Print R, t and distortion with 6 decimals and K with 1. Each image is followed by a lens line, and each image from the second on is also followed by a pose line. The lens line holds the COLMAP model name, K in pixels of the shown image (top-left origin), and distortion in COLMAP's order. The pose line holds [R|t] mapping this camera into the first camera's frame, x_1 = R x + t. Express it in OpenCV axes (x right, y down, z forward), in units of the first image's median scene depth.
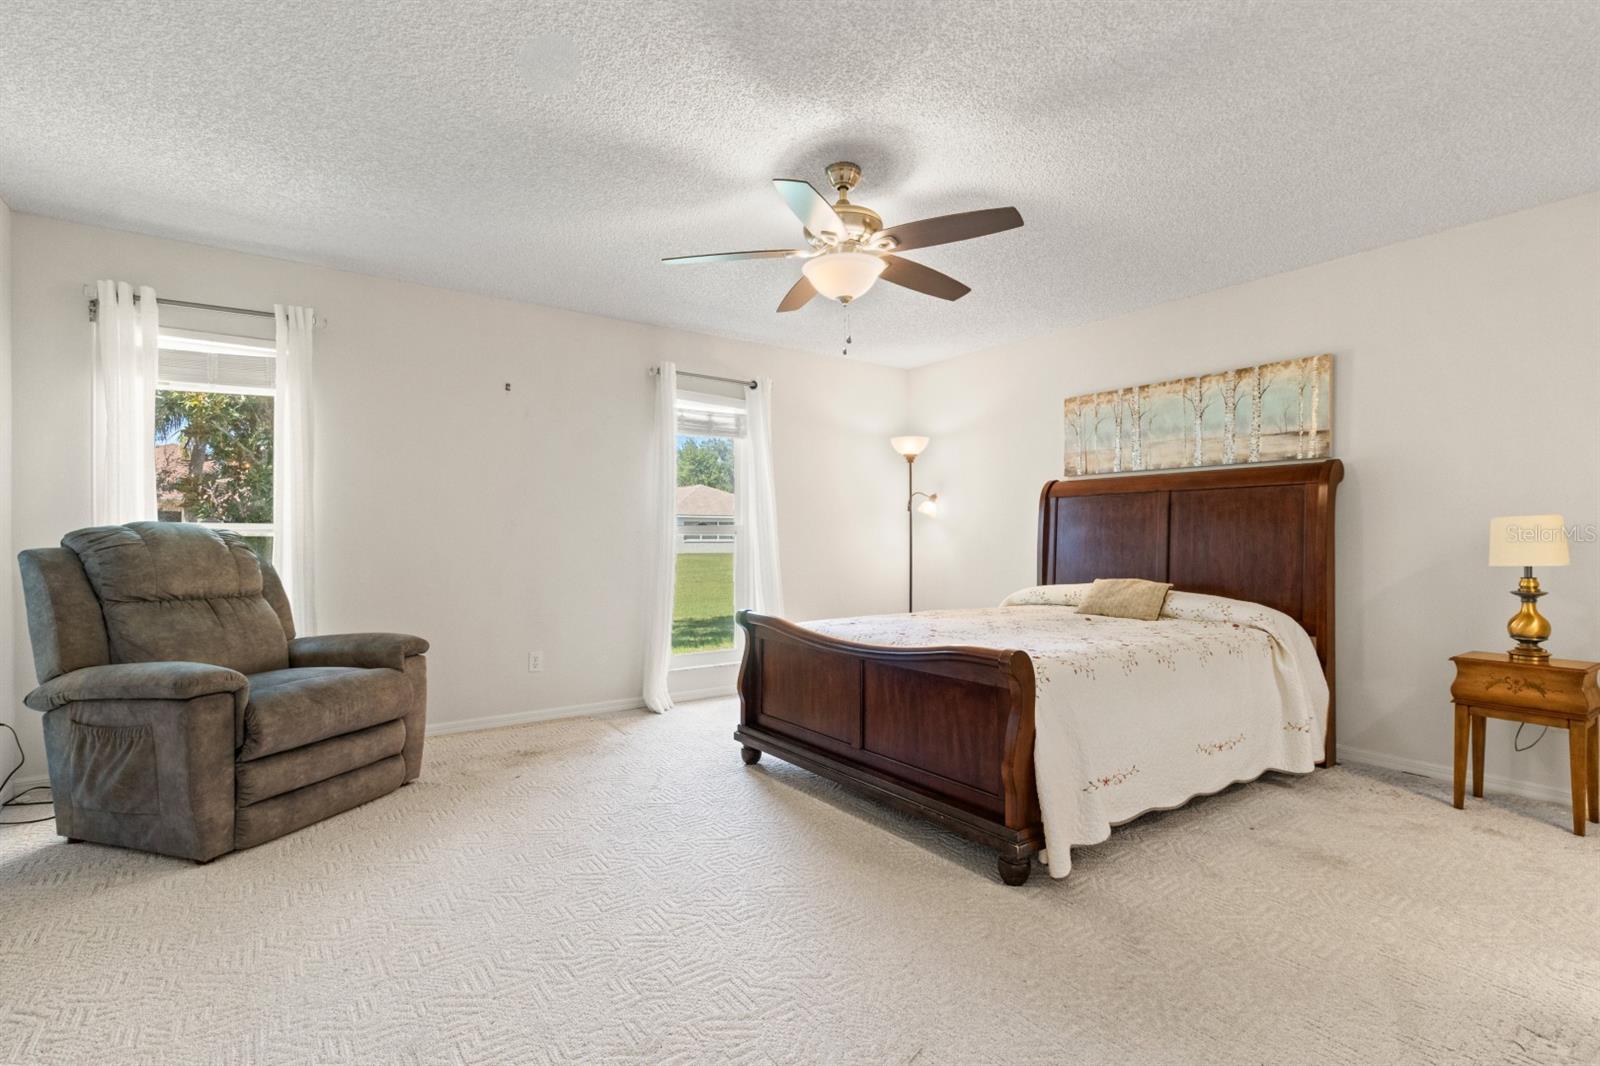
lens RADIAL K [[750.5, 0, 805.4], [0, 750.5, 544.8], [0, 0, 1]] dist [0.002996, 0.000954]
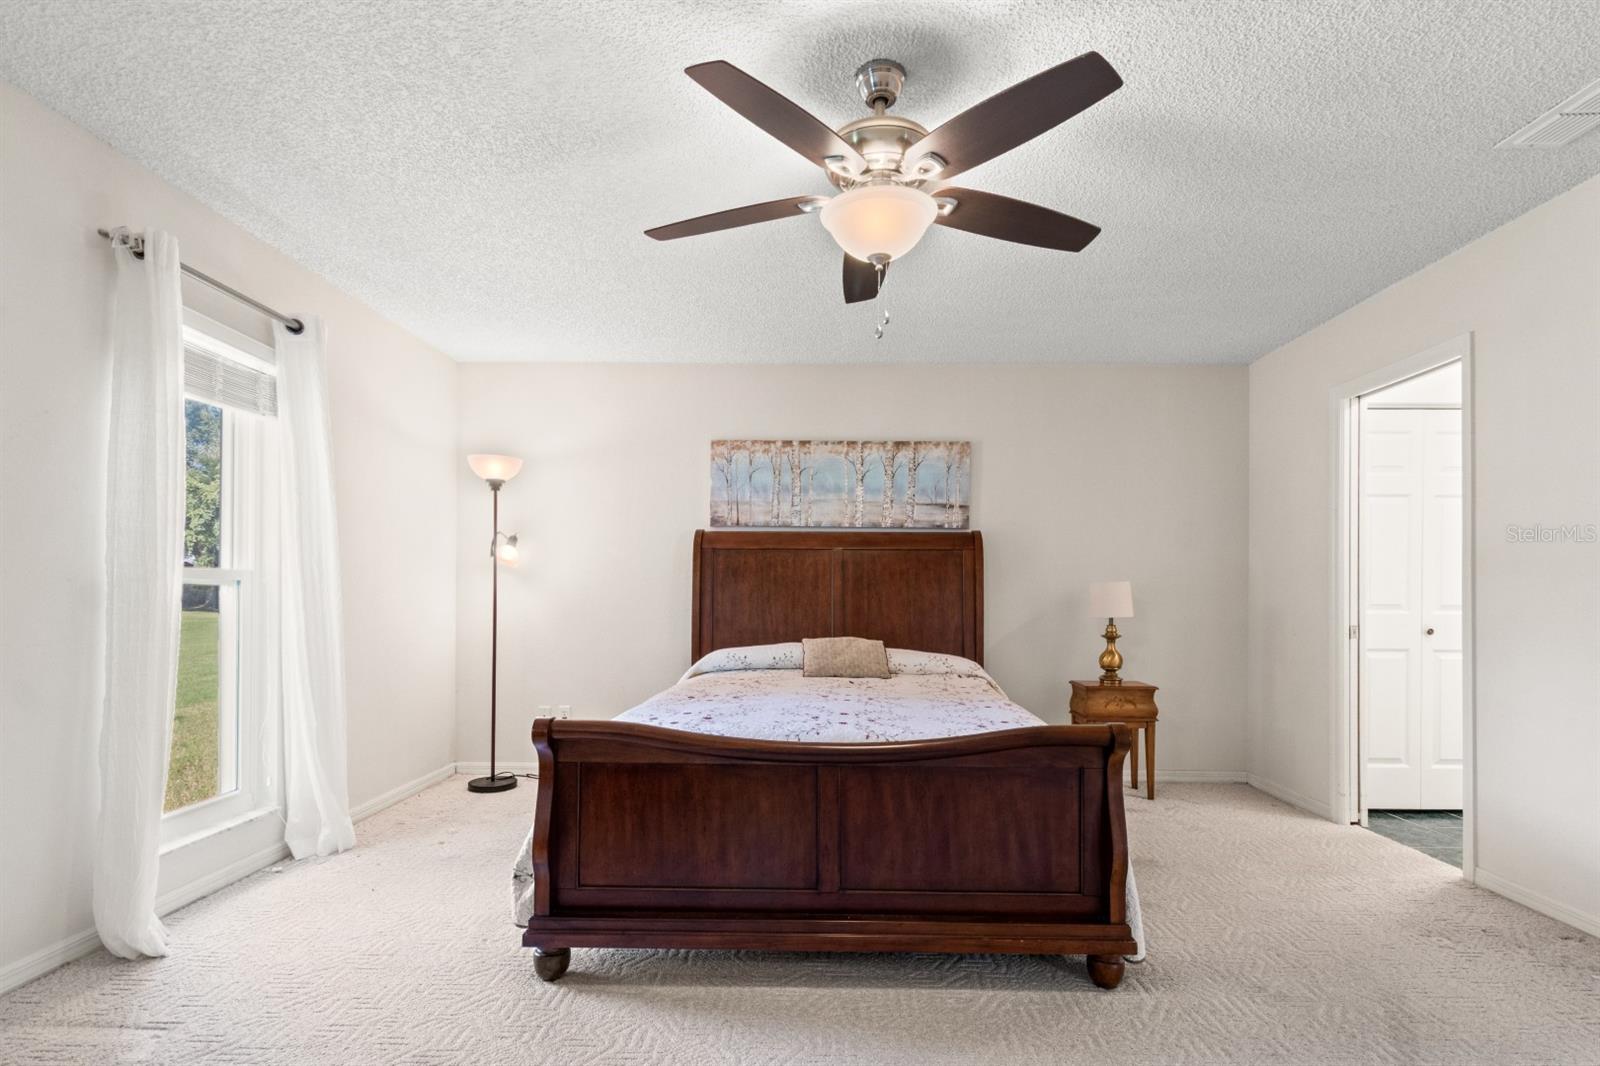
lens RADIAL K [[764.9, 0, 802.5], [0, 764.9, 596.2], [0, 0, 1]] dist [-0.000035, 0.000564]
pose [[0.601230, 0.003953, 0.799066, -0.402780], [0.000011, 0.999988, -0.004956, -0.002904], [-0.799076, 0.002988, 0.601223, 0.449972]]
